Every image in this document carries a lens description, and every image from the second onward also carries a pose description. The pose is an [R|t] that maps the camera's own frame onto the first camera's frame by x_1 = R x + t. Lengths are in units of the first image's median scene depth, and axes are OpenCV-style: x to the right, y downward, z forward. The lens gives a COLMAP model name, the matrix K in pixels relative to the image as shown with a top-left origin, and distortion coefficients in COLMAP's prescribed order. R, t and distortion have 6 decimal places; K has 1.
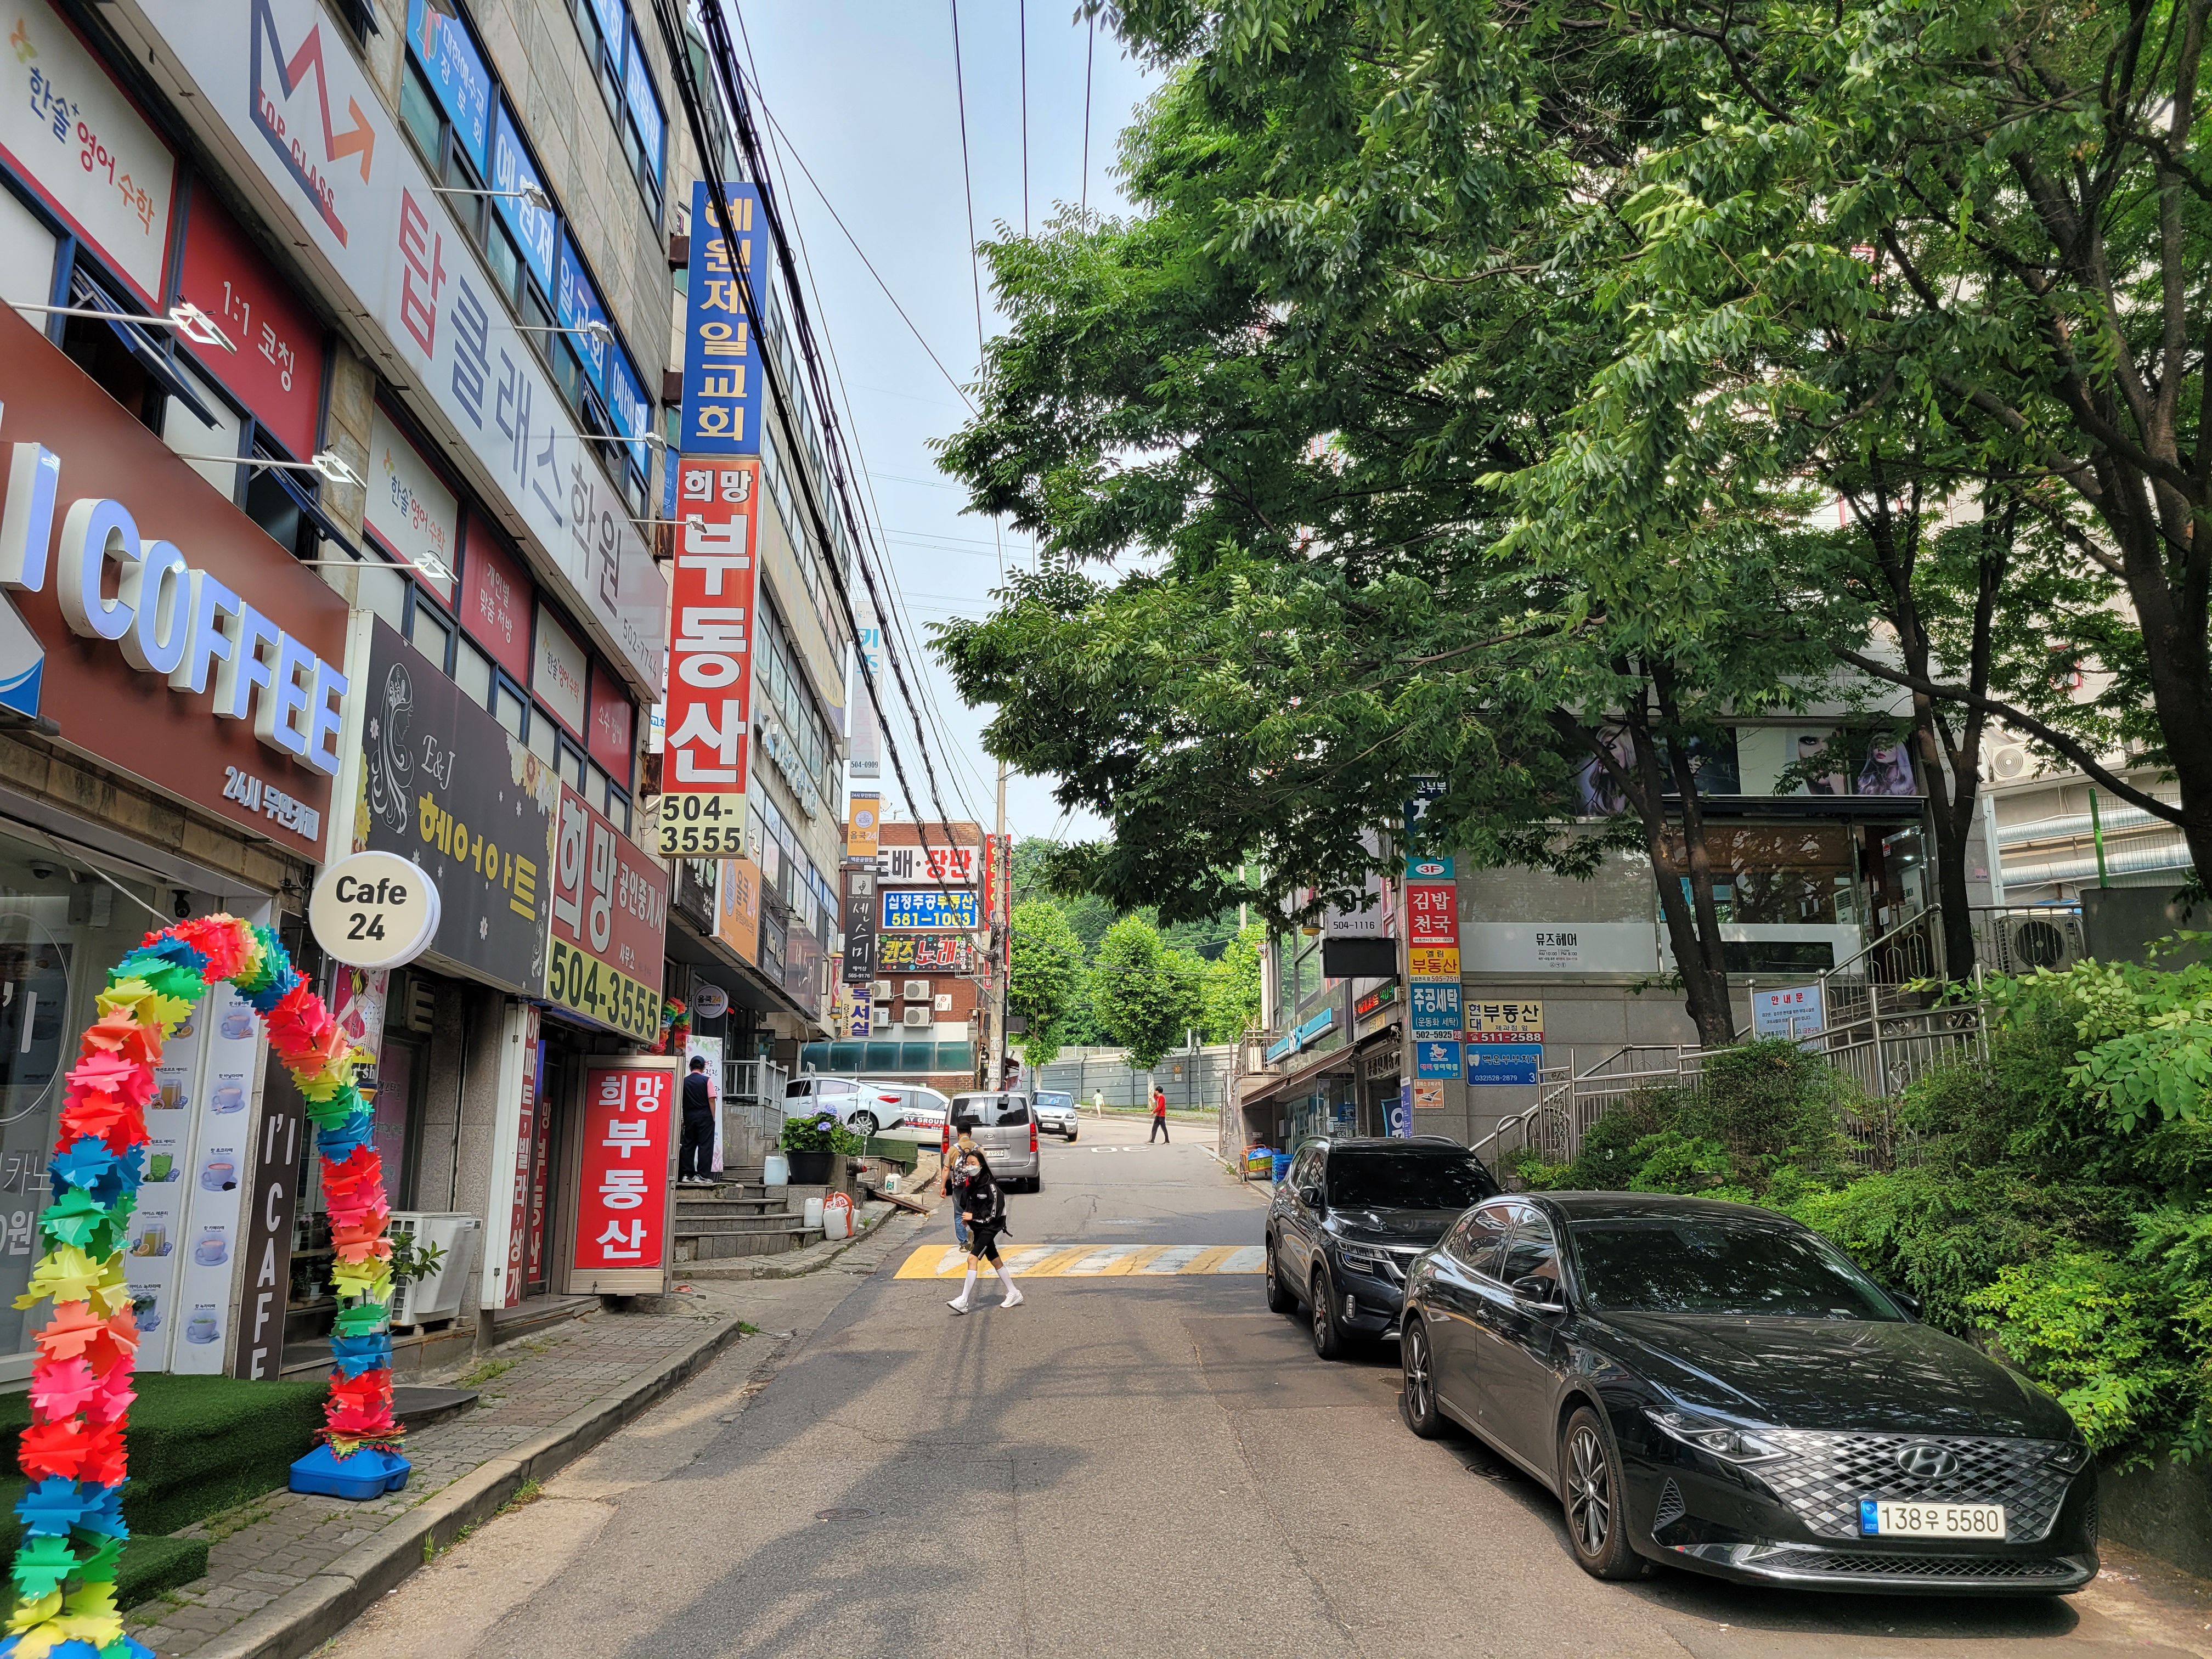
lens RADIAL K [[1708.8, 0, 1106.0], [0, 1708.8, 829.5], [0, 0, 1]] dist [0.050874, 0.000143]
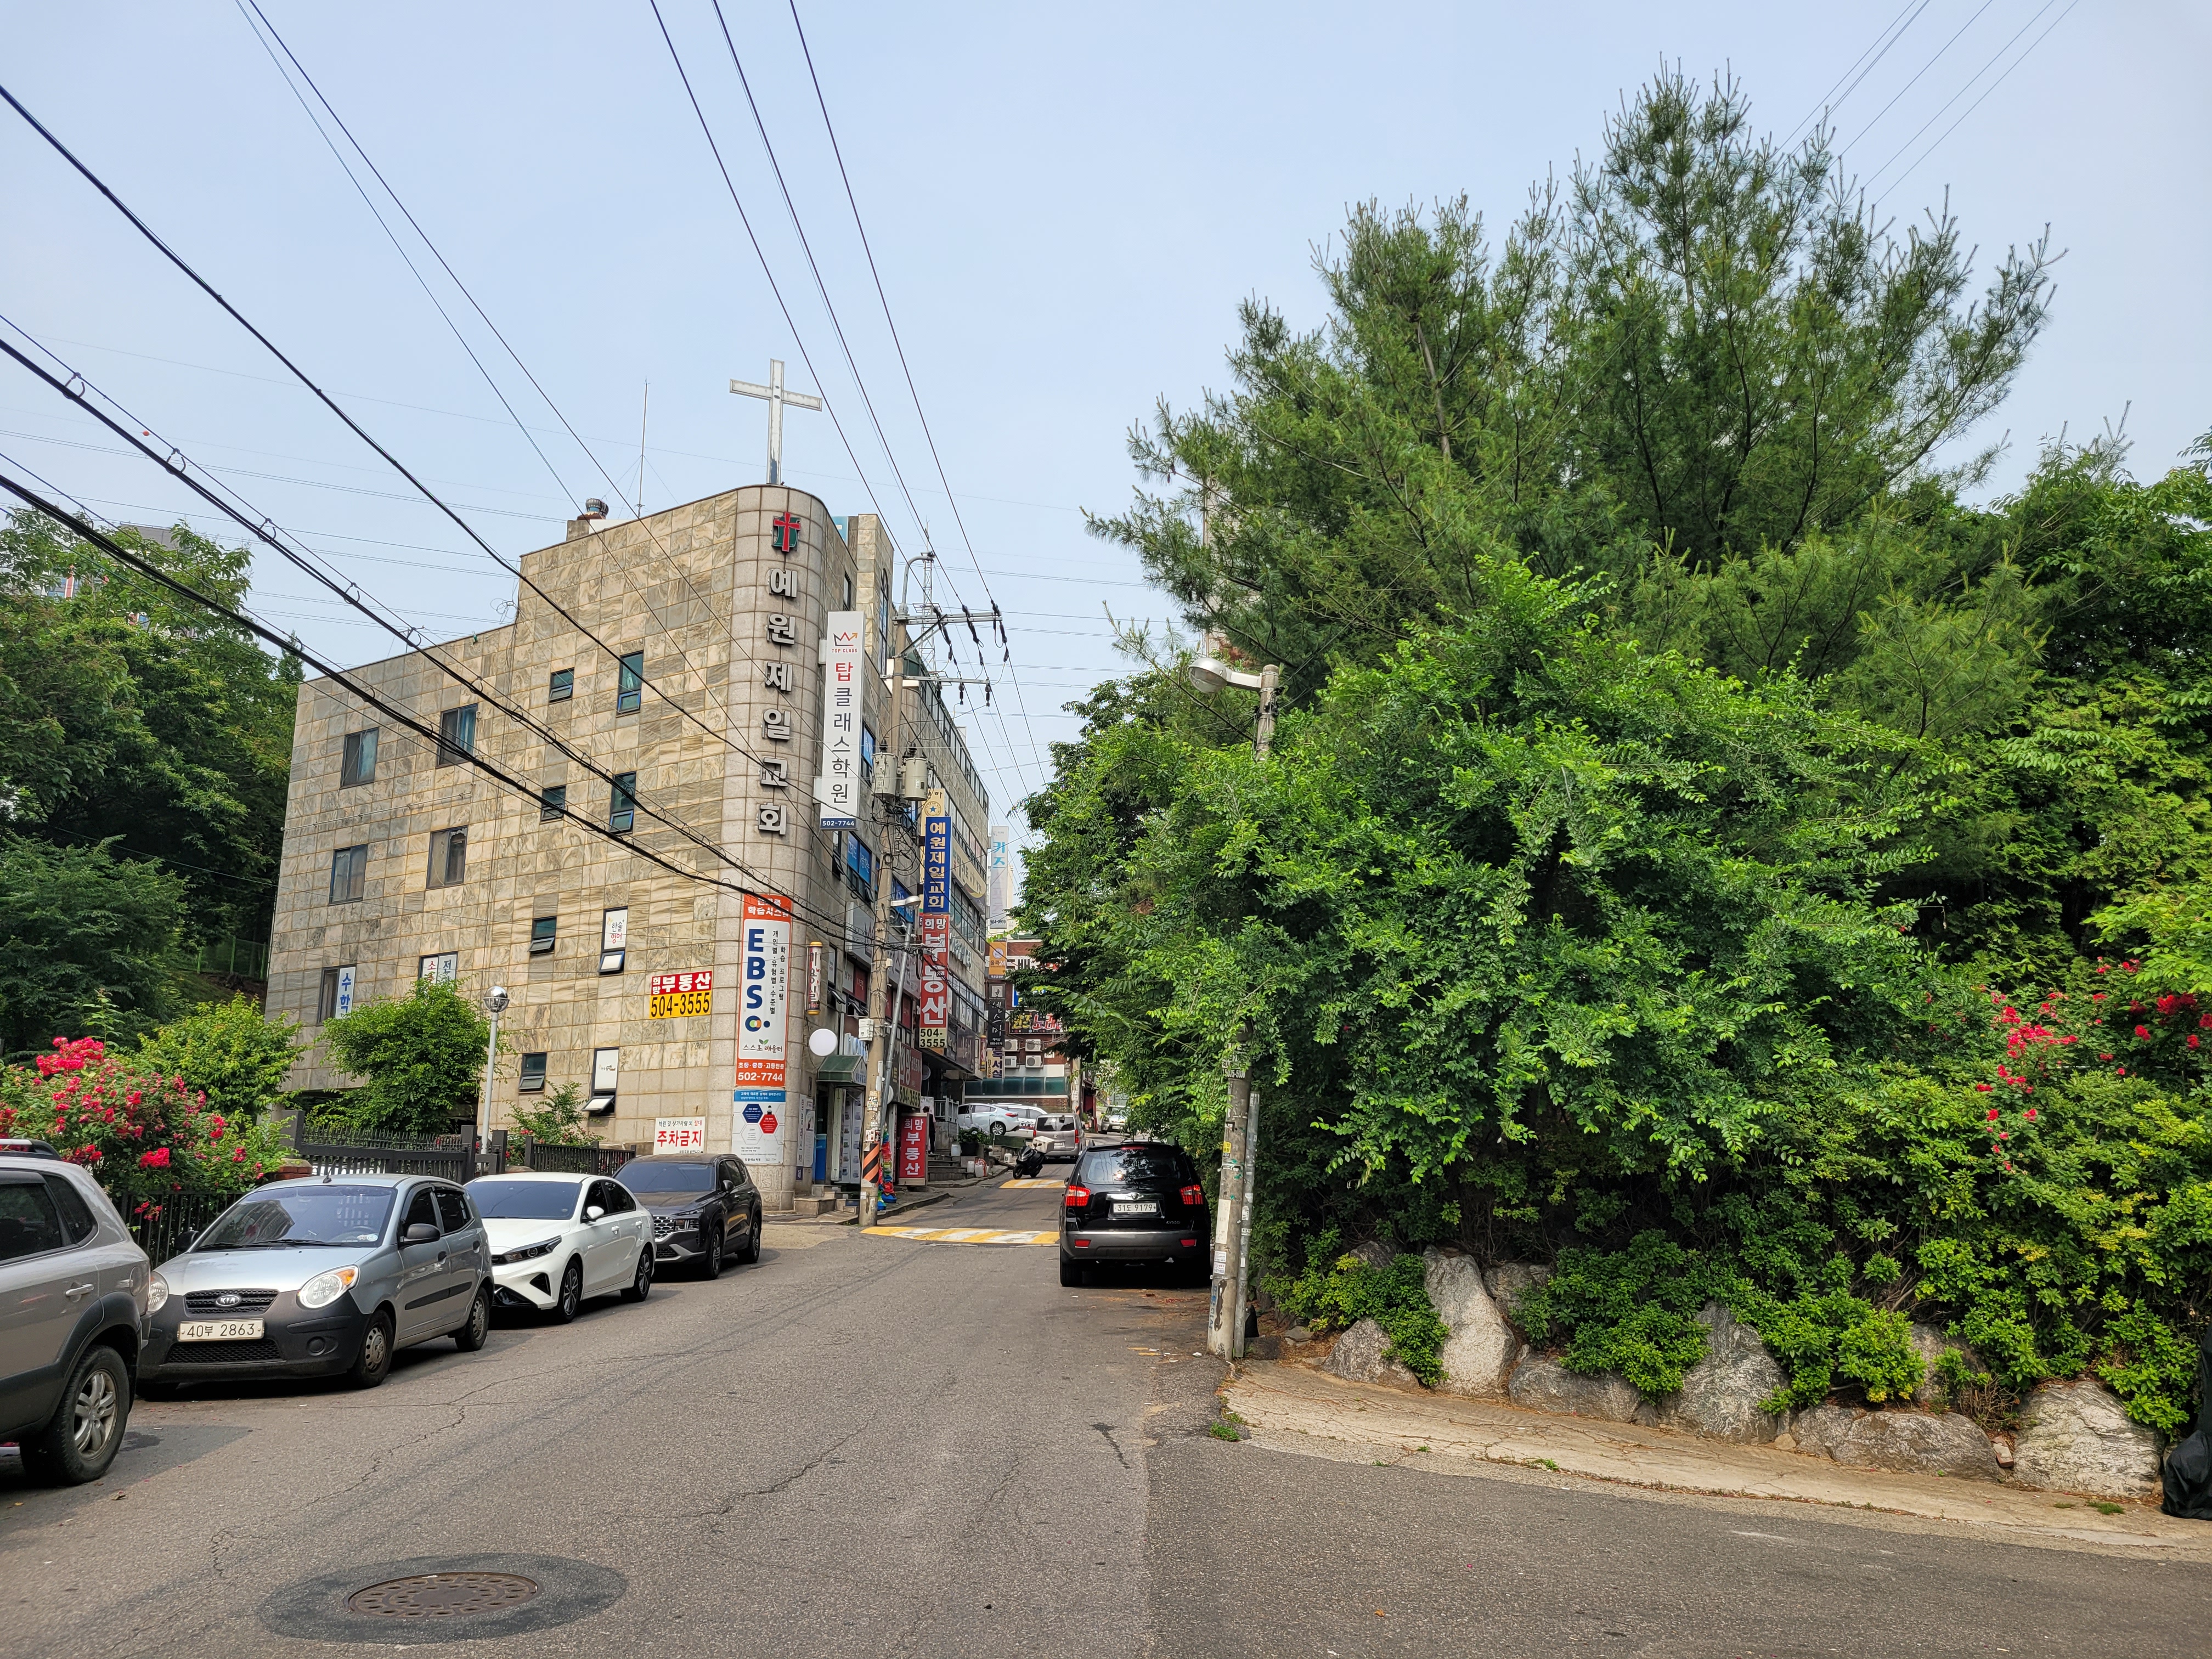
lens RADIAL K [[1708.8, 0, 1106.0], [0, 1708.8, 829.5], [0, 0, 1]] dist [0.050874, 0.000143]
pose [[0.995696, -0.012747, -0.091803, 0.177750], [0.013169, 0.999905, 0.003986, -0.187963], [0.091744, -0.005178, 0.995769, -0.996891]]
